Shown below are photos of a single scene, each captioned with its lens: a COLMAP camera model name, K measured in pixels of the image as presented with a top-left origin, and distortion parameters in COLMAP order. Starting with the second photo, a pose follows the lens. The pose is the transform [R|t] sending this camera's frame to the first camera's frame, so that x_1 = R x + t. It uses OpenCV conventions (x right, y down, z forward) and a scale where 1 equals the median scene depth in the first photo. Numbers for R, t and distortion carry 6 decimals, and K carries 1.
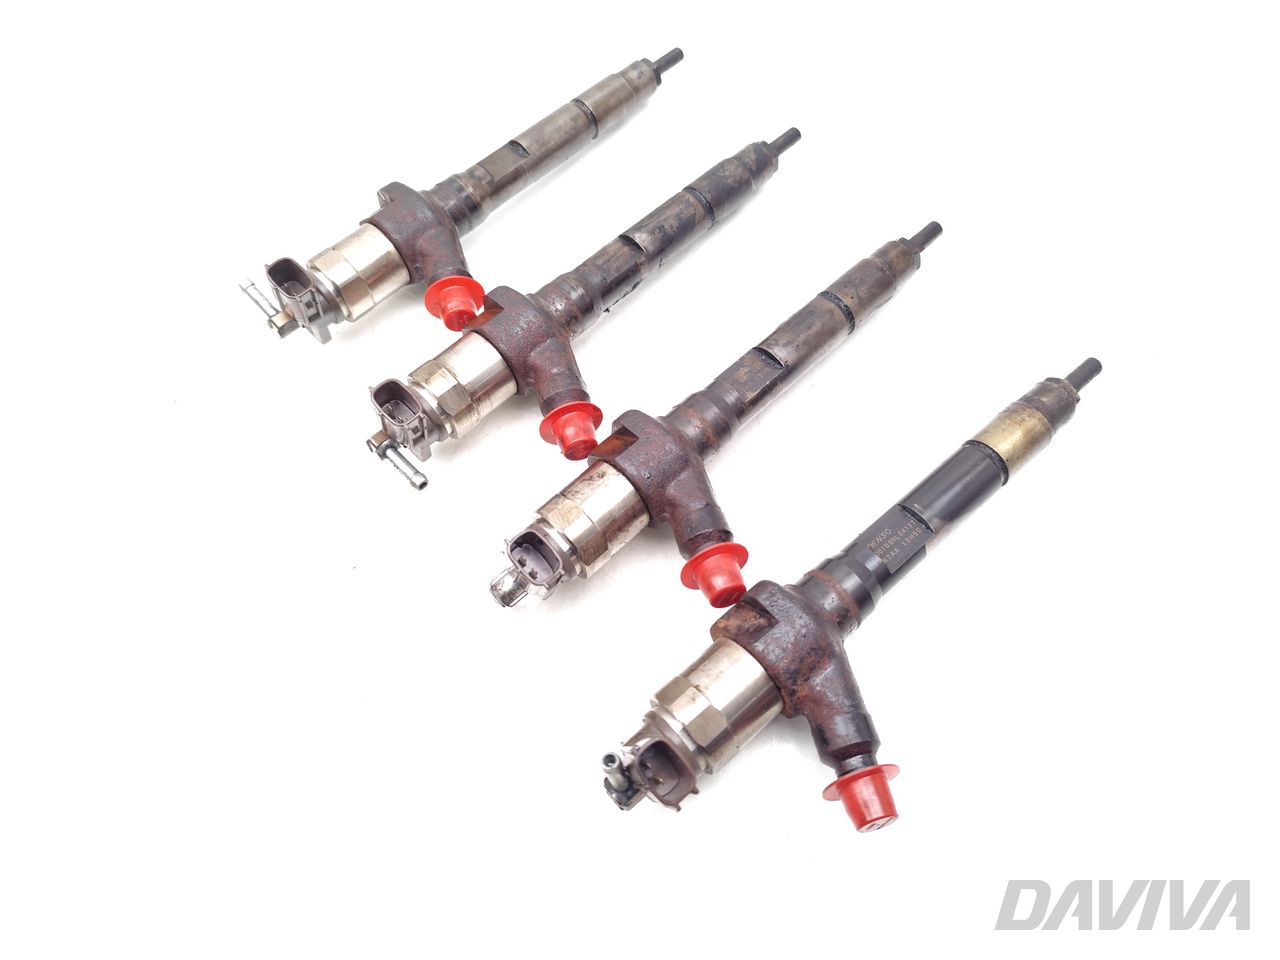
lens RADIAL K [[862.5, 0, 640.0], [0, 862.5, 480.0], [0, 0, 1]] dist [0.003534, 0.000077]
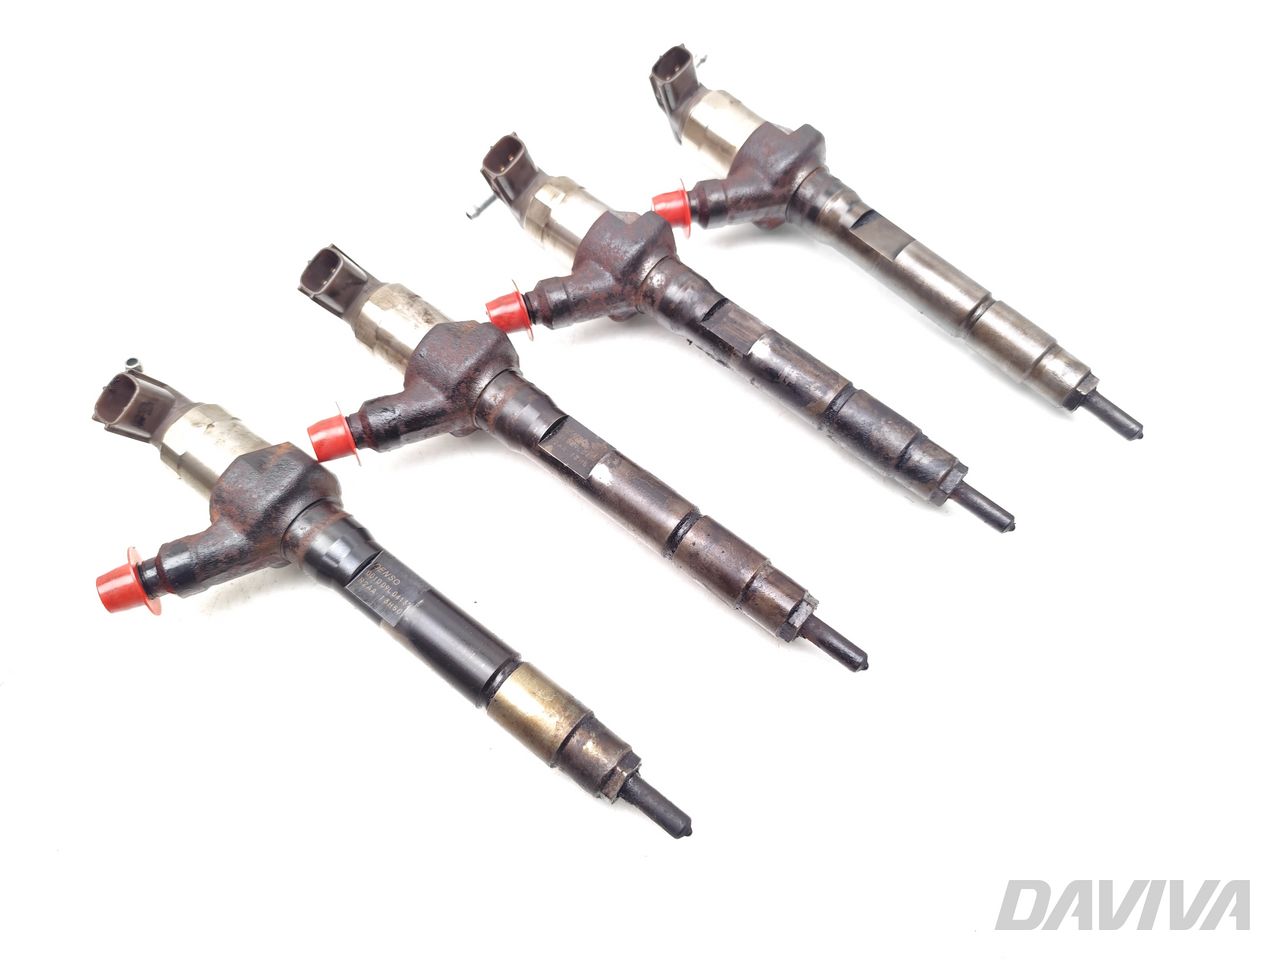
lens RADIAL K [[862.5, 0, 640.0], [0, 862.5, 480.0], [0, 0, 1]] dist [0.003534, 0.000077]
pose [[0.212824, 0.949733, -0.229593, 0.400037], [-0.932210, 0.267760, 0.243493, -0.414227], [0.292730, 0.162208, 0.942336, 0.099626]]
